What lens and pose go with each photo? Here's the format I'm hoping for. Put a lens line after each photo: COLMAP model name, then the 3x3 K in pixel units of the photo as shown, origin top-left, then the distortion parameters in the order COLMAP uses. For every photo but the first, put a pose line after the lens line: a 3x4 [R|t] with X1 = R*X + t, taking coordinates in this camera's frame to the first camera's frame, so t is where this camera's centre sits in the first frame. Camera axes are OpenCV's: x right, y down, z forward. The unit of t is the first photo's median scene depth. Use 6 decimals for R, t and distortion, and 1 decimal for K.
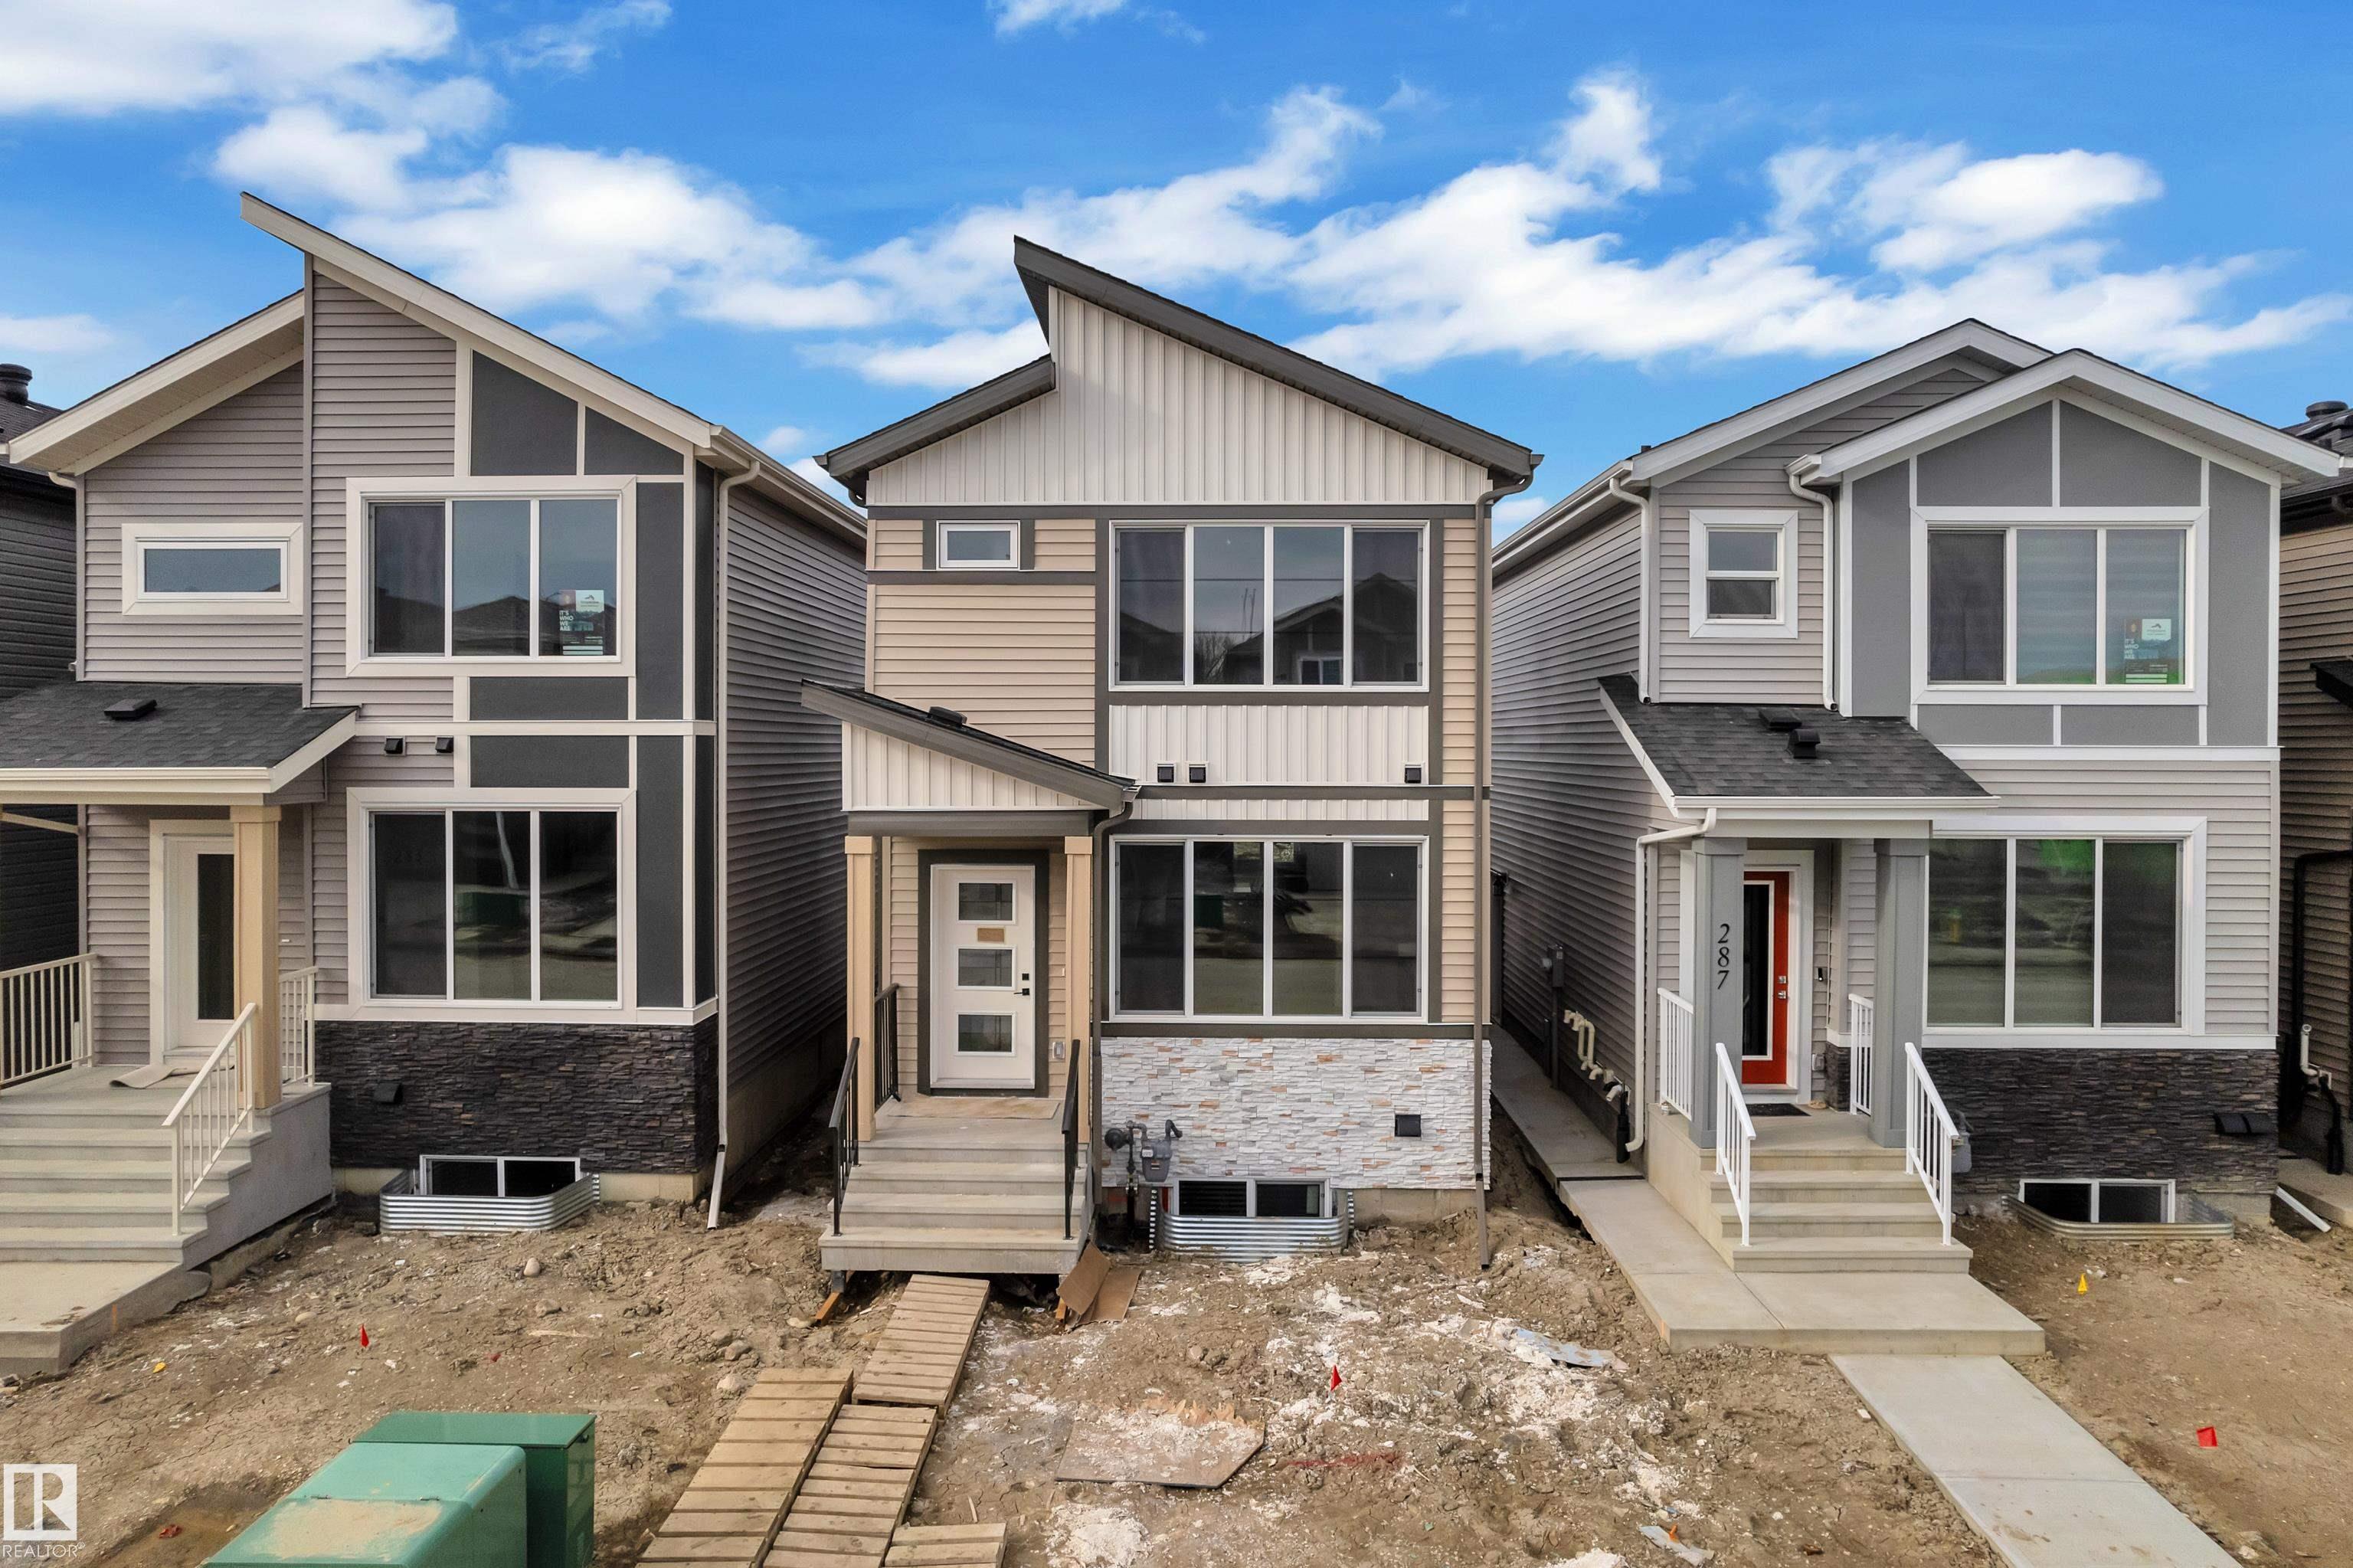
lens RADIAL K [[1508.7, 0, 1182.4], [0, 1508.7, 762.2], [0, 0, 1]] dist [-0.037699, 0.000049]
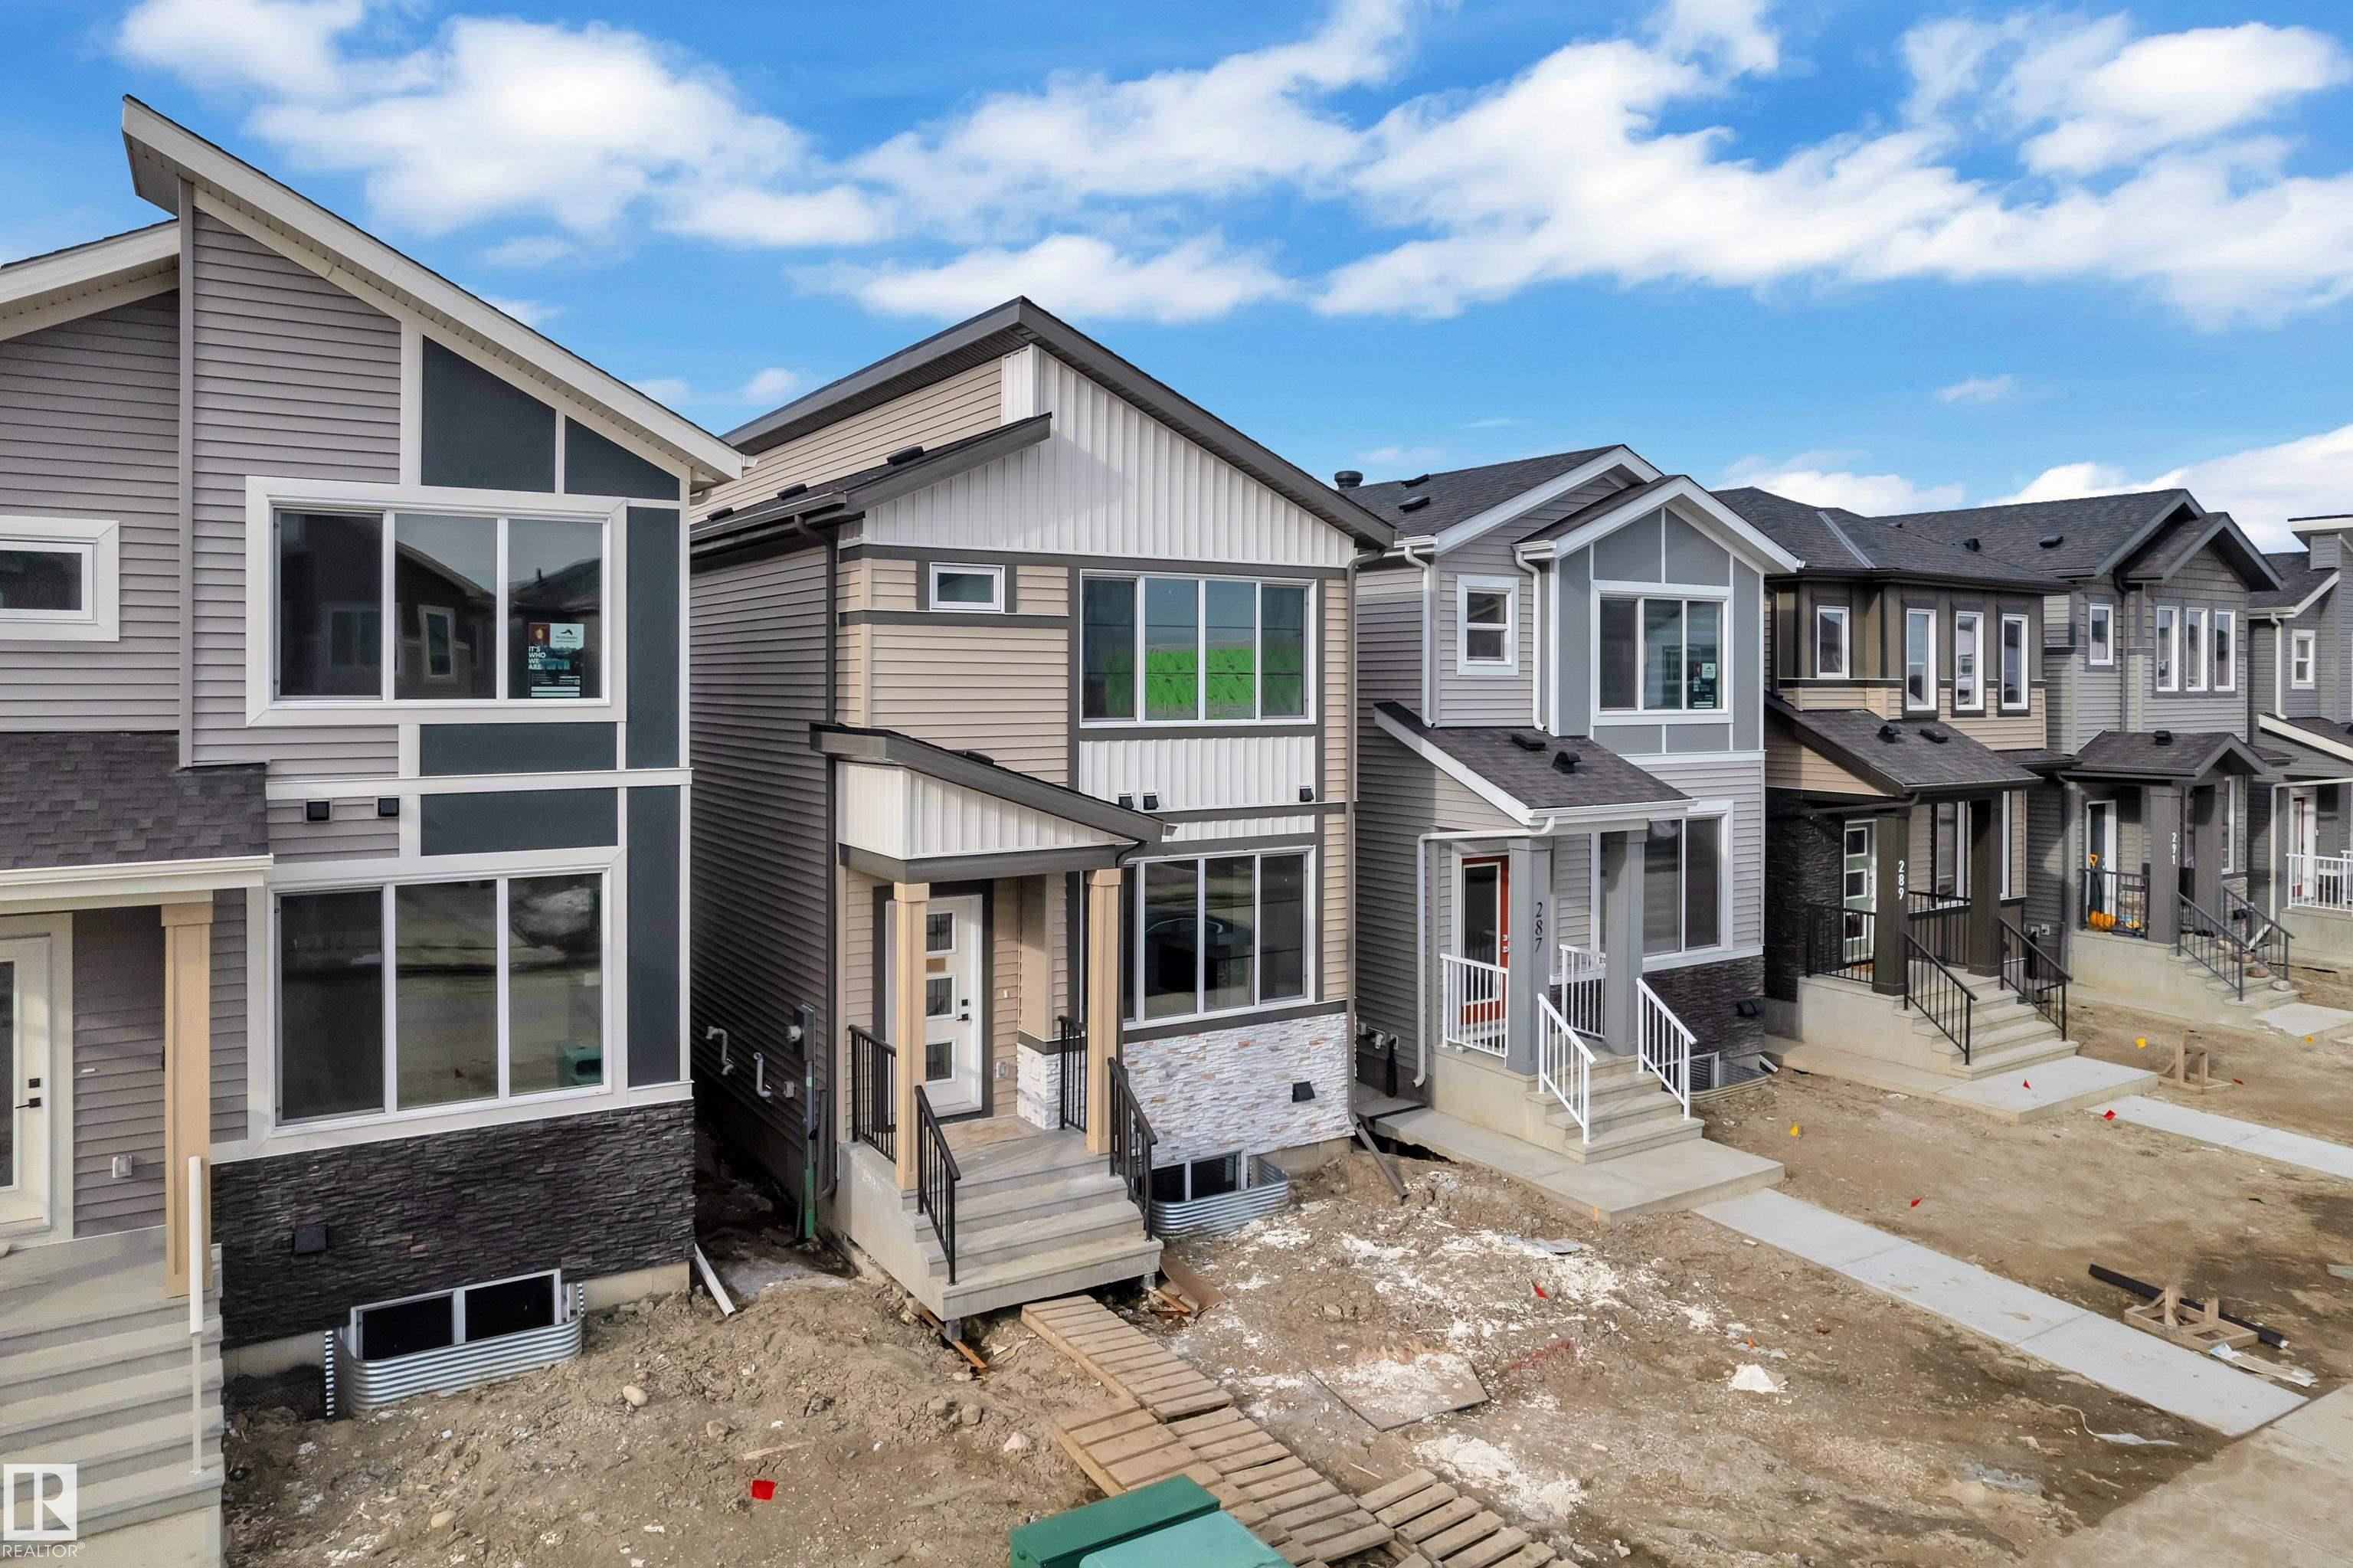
lens RADIAL K [[1544.2, 0, 1172.4], [0, 1544.2, 680.7], [0, 0, 1]] dist [-0.033853, 0.002780]
pose [[0.830782, -0.001644, 0.556595, -0.604594], [0.004749, 0.999980, -0.004135, -0.076071], [-0.556577, 0.006078, 0.830774, 0.051007]]
